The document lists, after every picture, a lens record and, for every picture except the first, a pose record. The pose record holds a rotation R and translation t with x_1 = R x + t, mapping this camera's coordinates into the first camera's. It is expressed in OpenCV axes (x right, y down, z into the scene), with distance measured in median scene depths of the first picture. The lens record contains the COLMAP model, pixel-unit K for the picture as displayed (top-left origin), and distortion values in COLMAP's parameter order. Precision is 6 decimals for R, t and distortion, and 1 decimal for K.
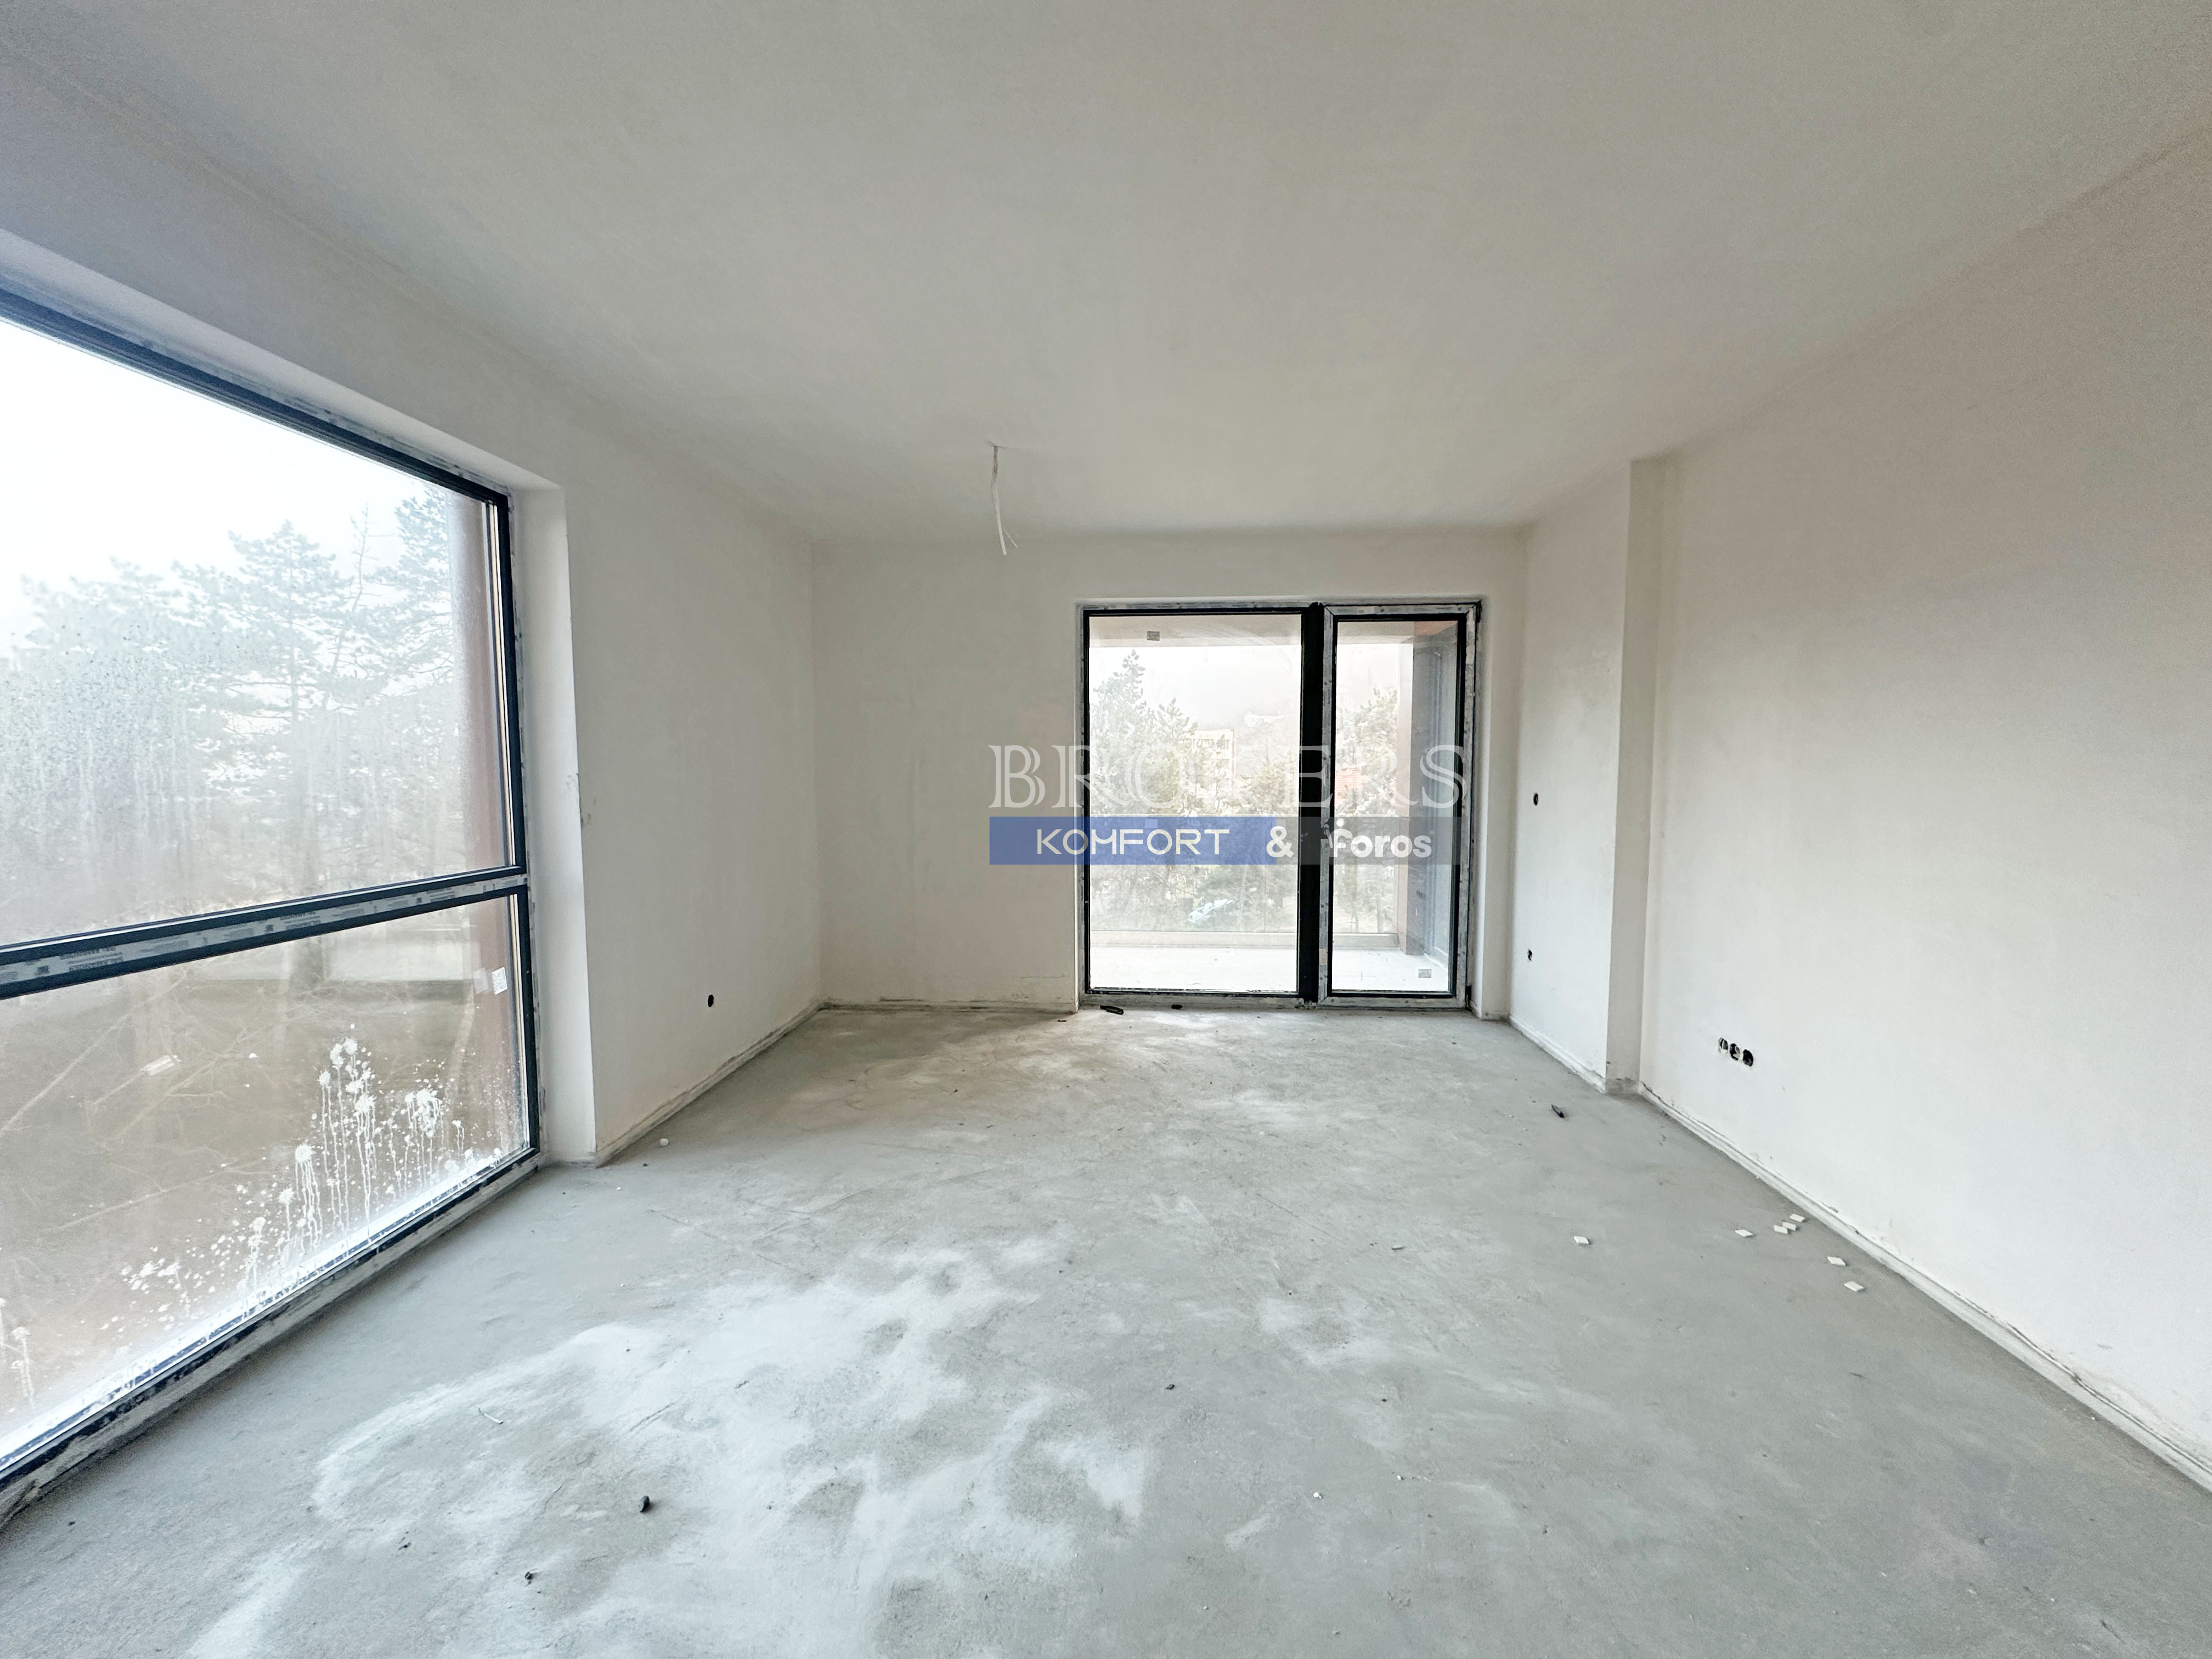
lens RADIAL K [[880.2, 0, 1102.0], [0, 880.2, 829.4], [0, 0, 1]] dist [-0.001862, 0.000251]
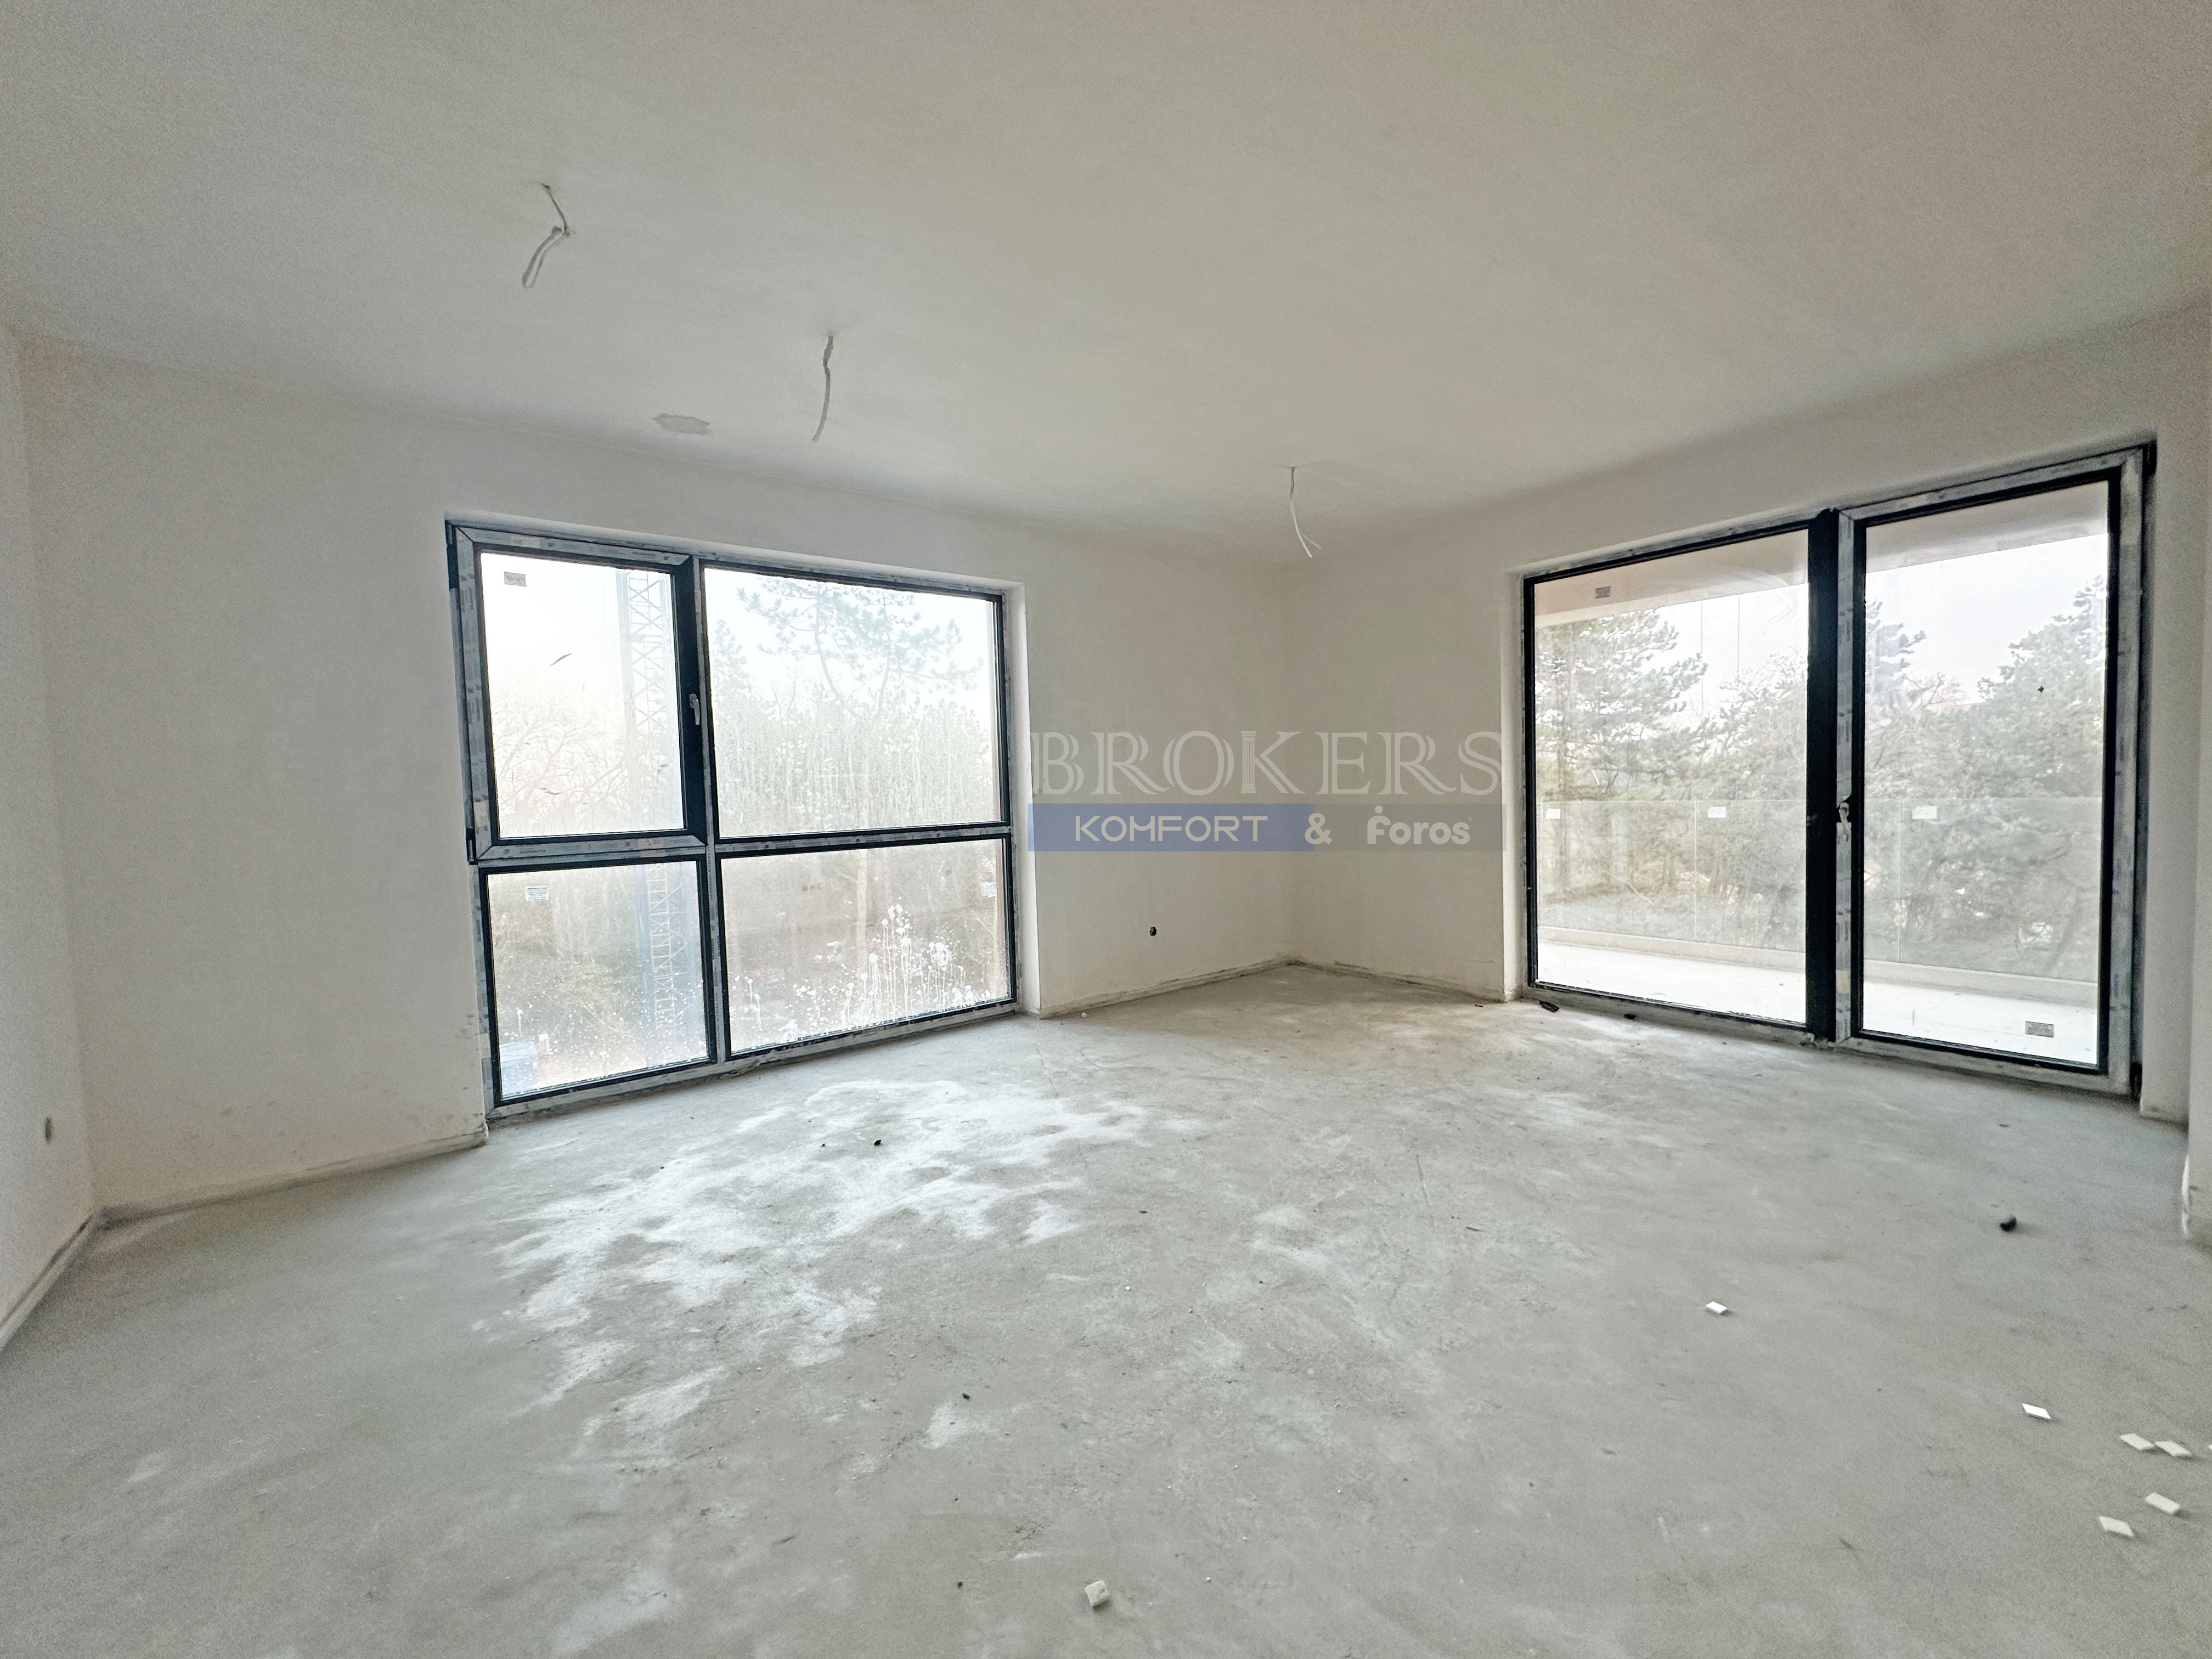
lens RADIAL K [[880.2, 0, 1102.0], [0, 880.2, 829.4], [0, 0, 1]] dist [-0.001862, 0.000251]
pose [[0.656912, 0.016054, -0.753796, 0.662082], [-0.023786, 0.999717, 0.000563, 0.051010], [0.753592, 0.017560, 0.657108, 0.066975]]
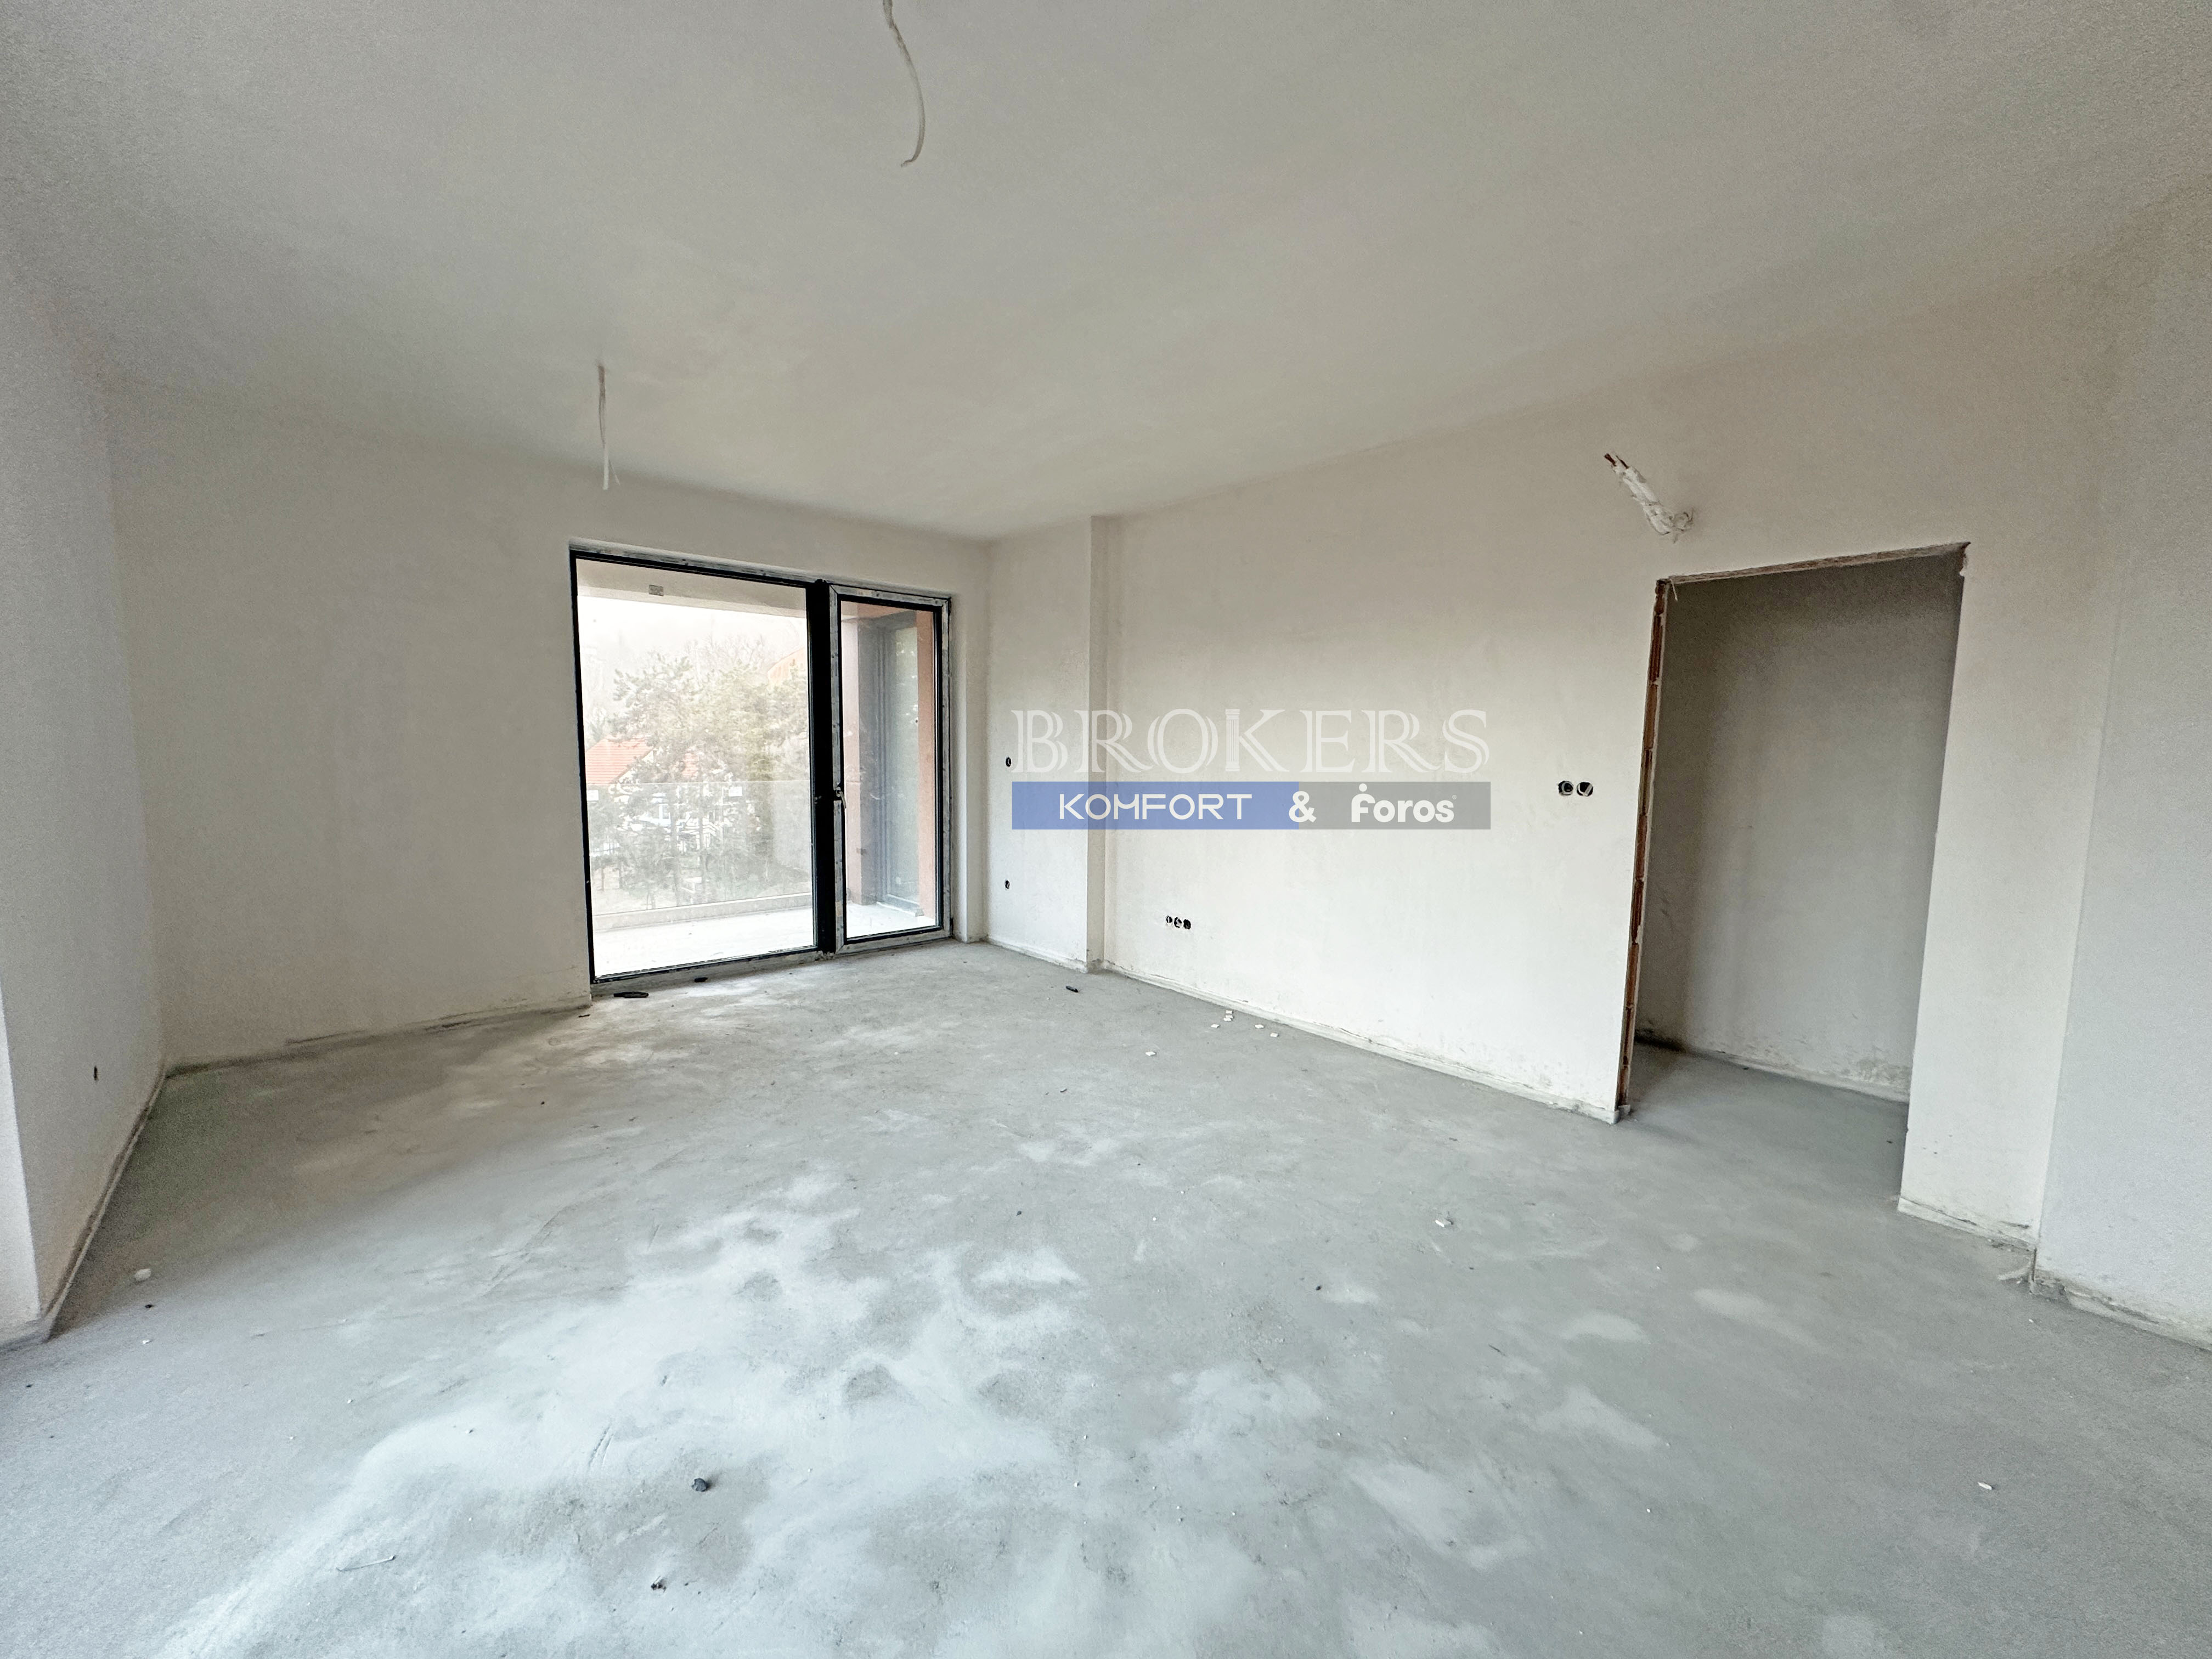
lens RADIAL K [[880.2, 0, 1102.0], [0, 880.2, 829.4], [0, 0, 1]] dist [-0.001862, 0.000251]
pose [[0.703448, -0.060323, 0.708182, -0.473792], [0.037814, 0.998157, 0.047463, 0.011574], [-0.709740, -0.006609, 0.704433, 0.006742]]
